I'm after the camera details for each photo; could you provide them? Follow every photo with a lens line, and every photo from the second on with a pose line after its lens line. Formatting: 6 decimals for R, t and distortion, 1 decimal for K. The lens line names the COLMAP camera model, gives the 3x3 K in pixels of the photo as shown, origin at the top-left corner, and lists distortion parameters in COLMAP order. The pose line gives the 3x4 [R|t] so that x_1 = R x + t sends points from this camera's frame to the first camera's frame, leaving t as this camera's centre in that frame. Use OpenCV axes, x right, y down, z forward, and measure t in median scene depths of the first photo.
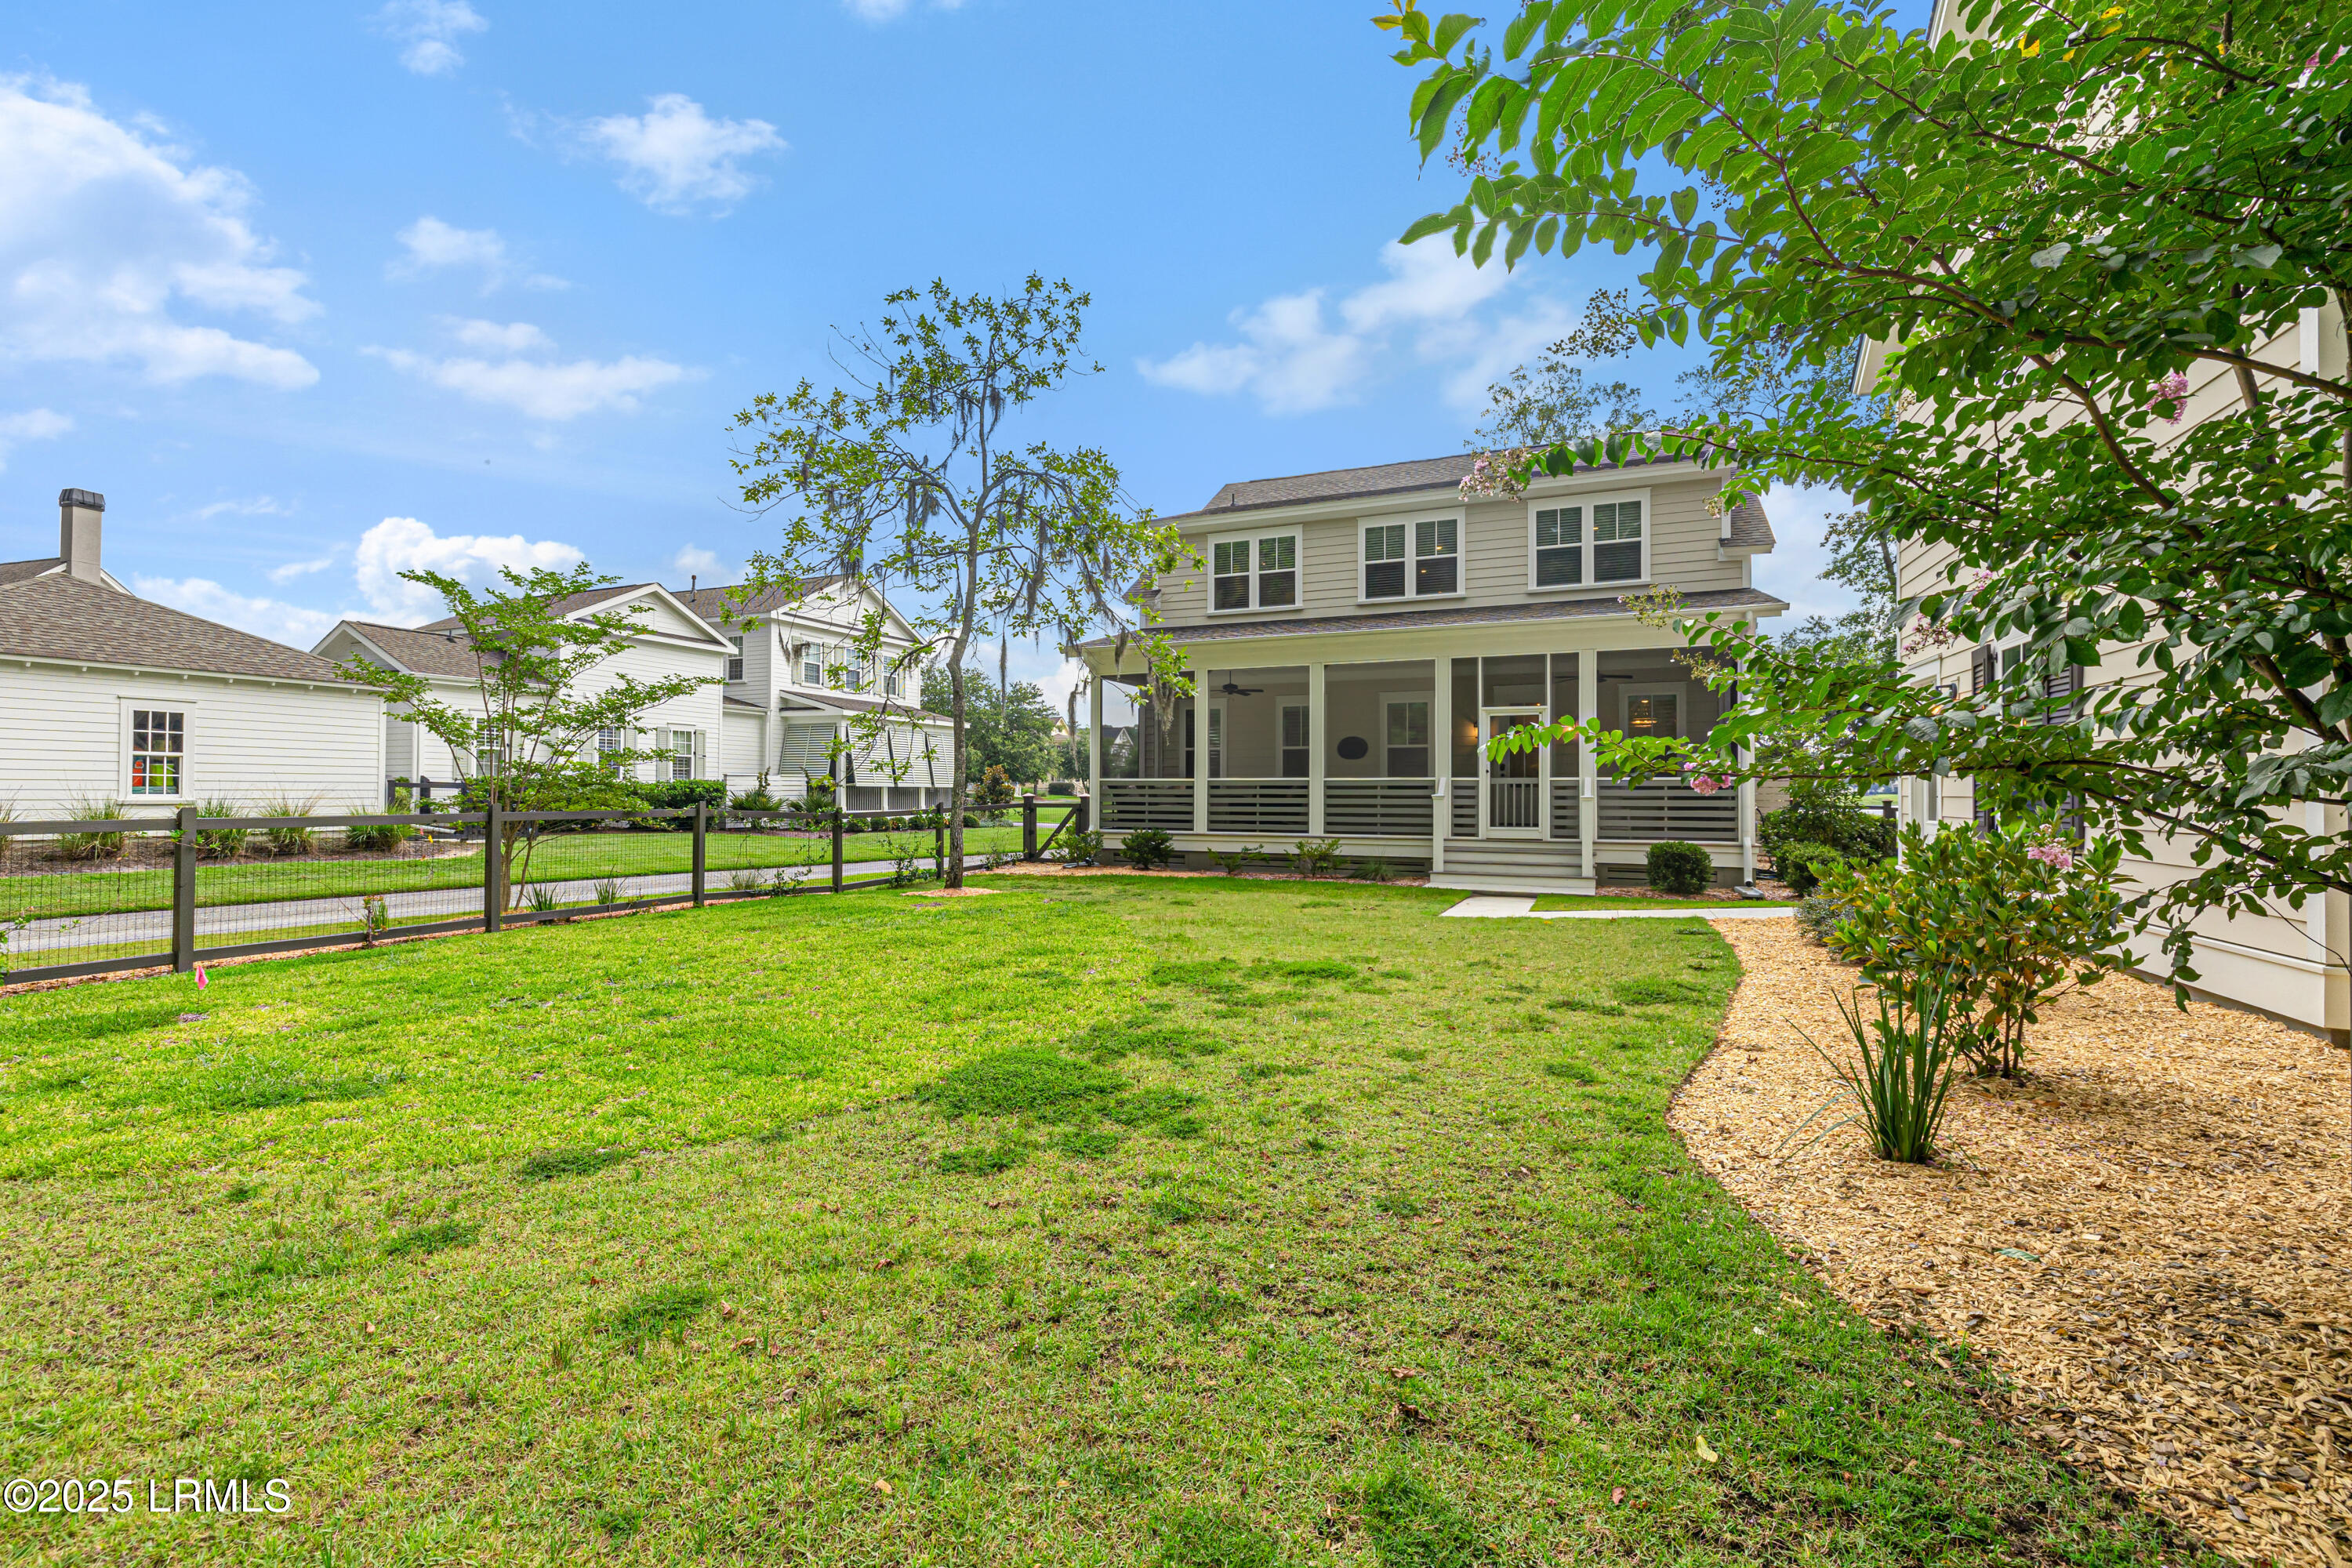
lens RADIAL K [[1003.3, 0, 1175.9], [0, 1003.3, 777.7], [0, 0, 1]] dist [-0.001976, 0.000287]
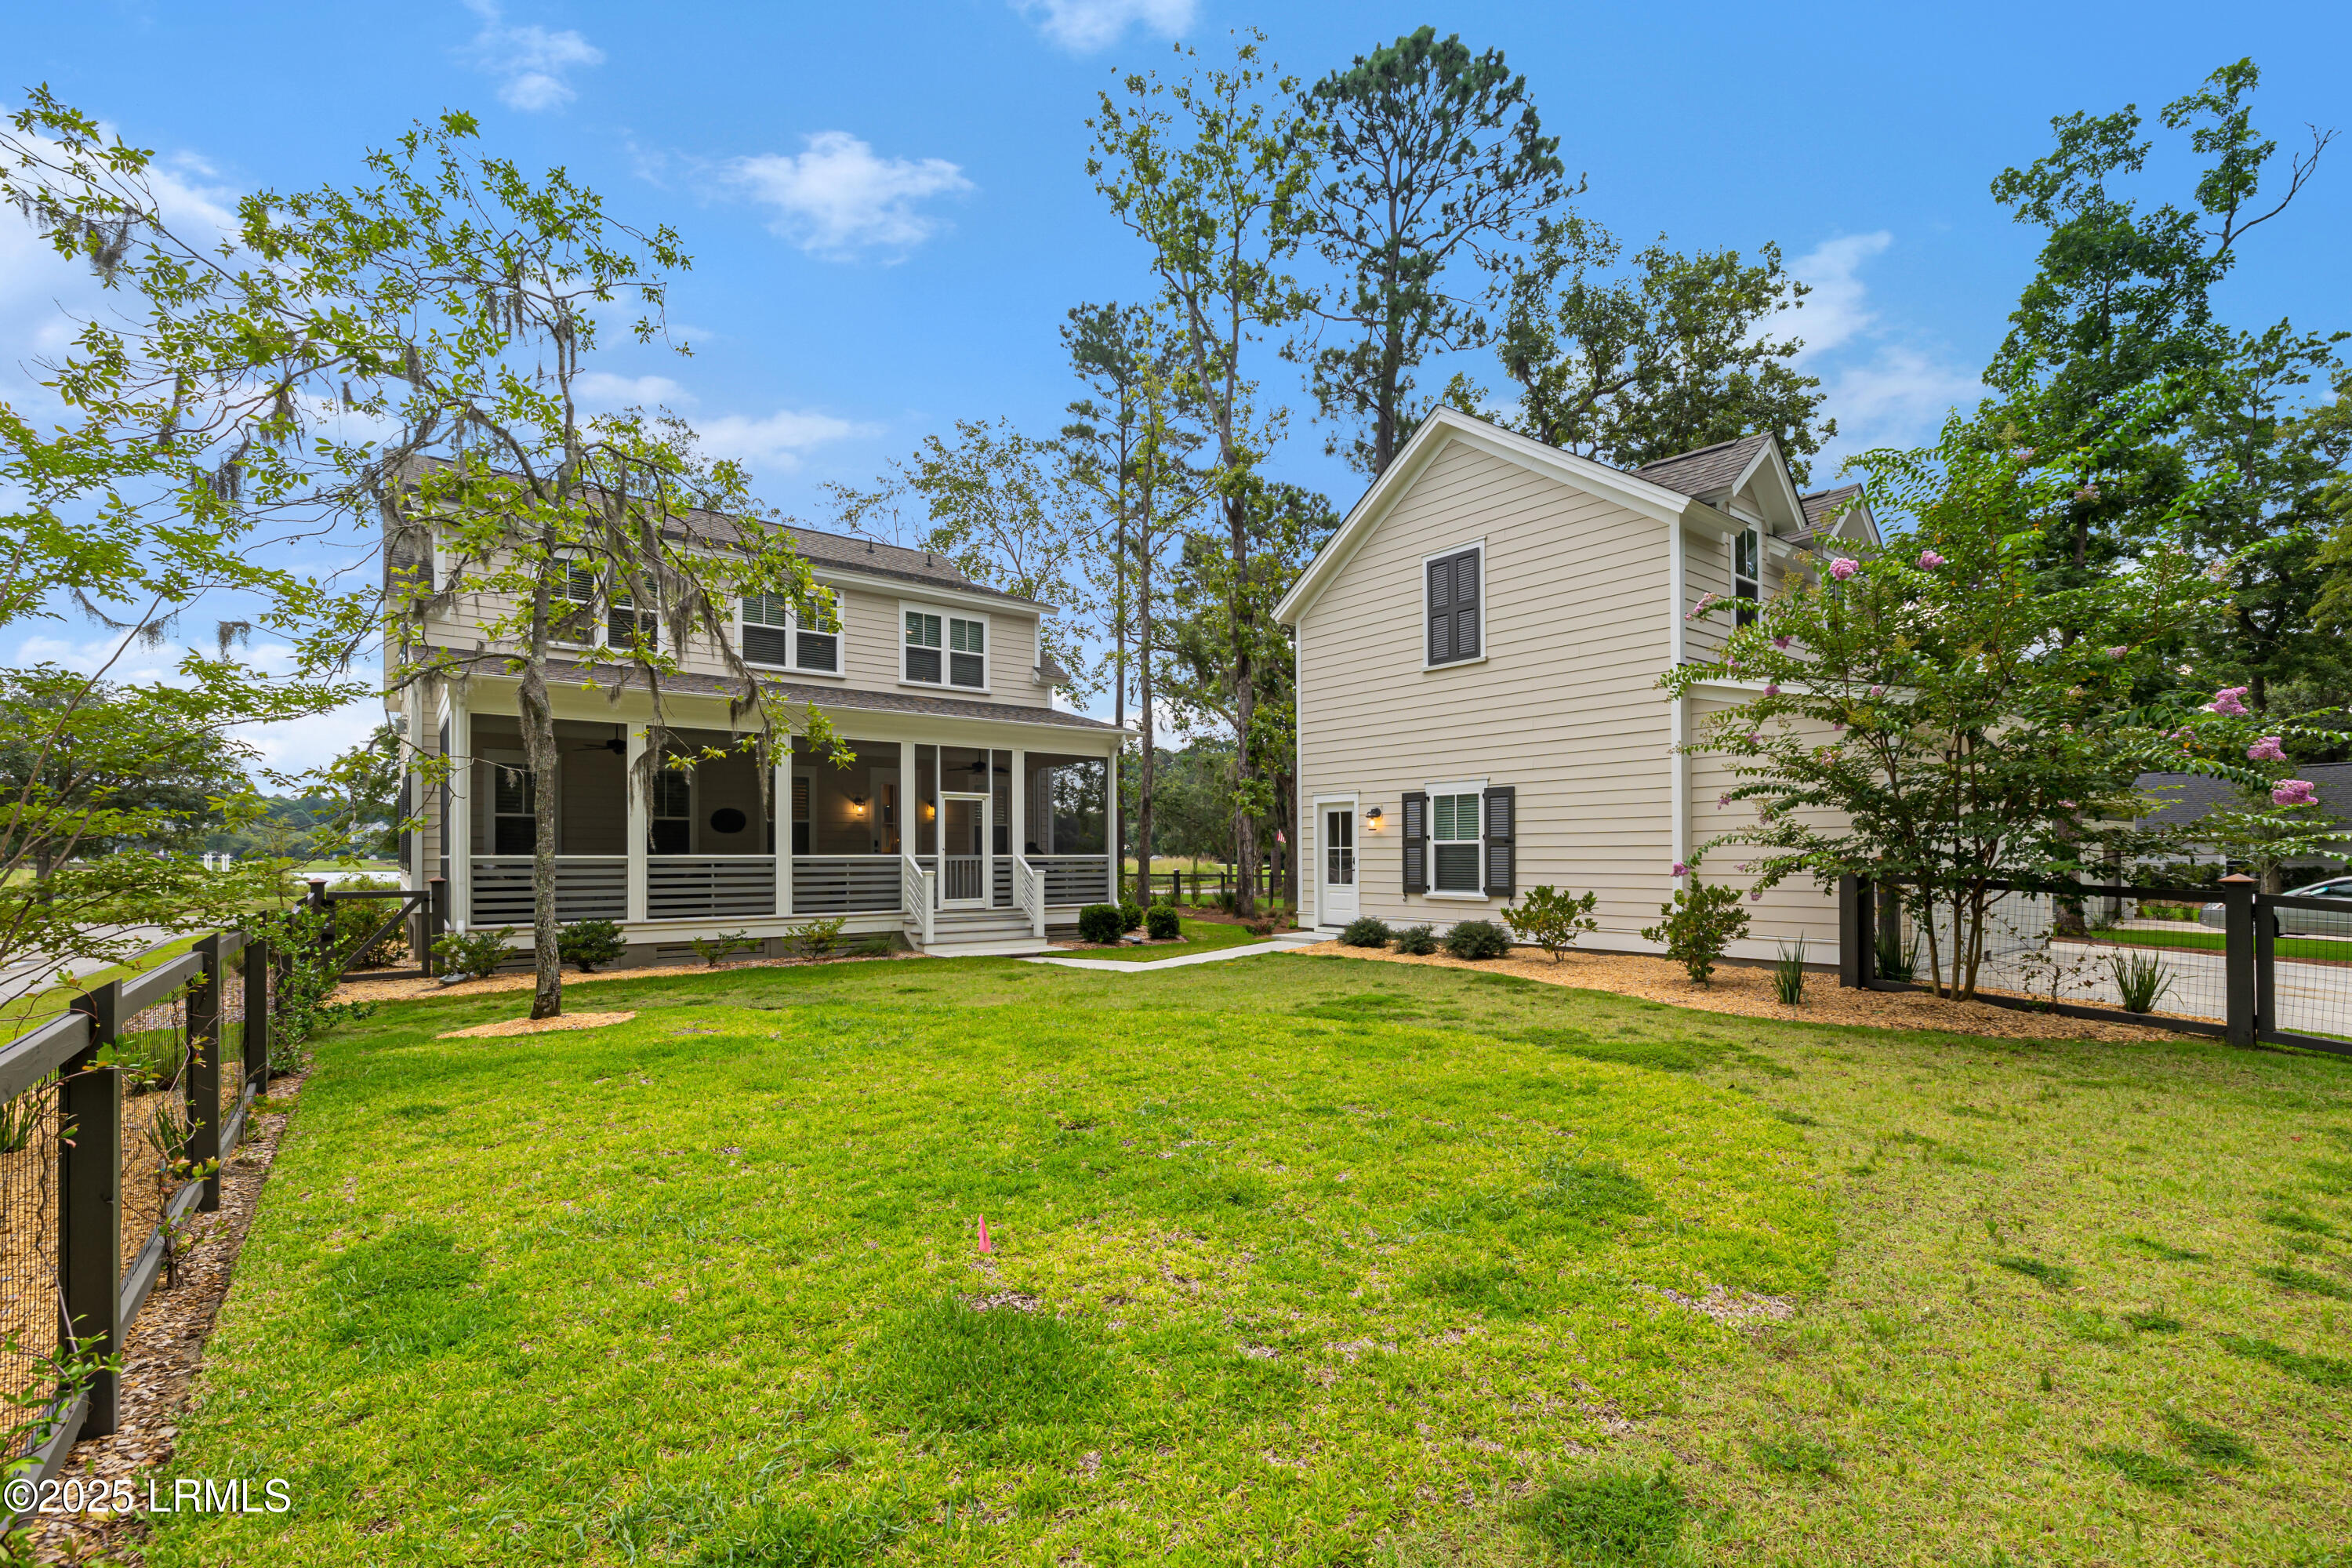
lens RADIAL K [[1003.3, 0, 1189.1], [0, 1003.3, 855.1], [0, 0, 1]] dist [-0.001976, 0.000287]
pose [[0.460270, 0.001750, 0.887777, -0.560486], [-0.004830, 0.999988, 0.000533, -0.001546], [-0.887766, -0.004533, 0.460273, 0.263863]]
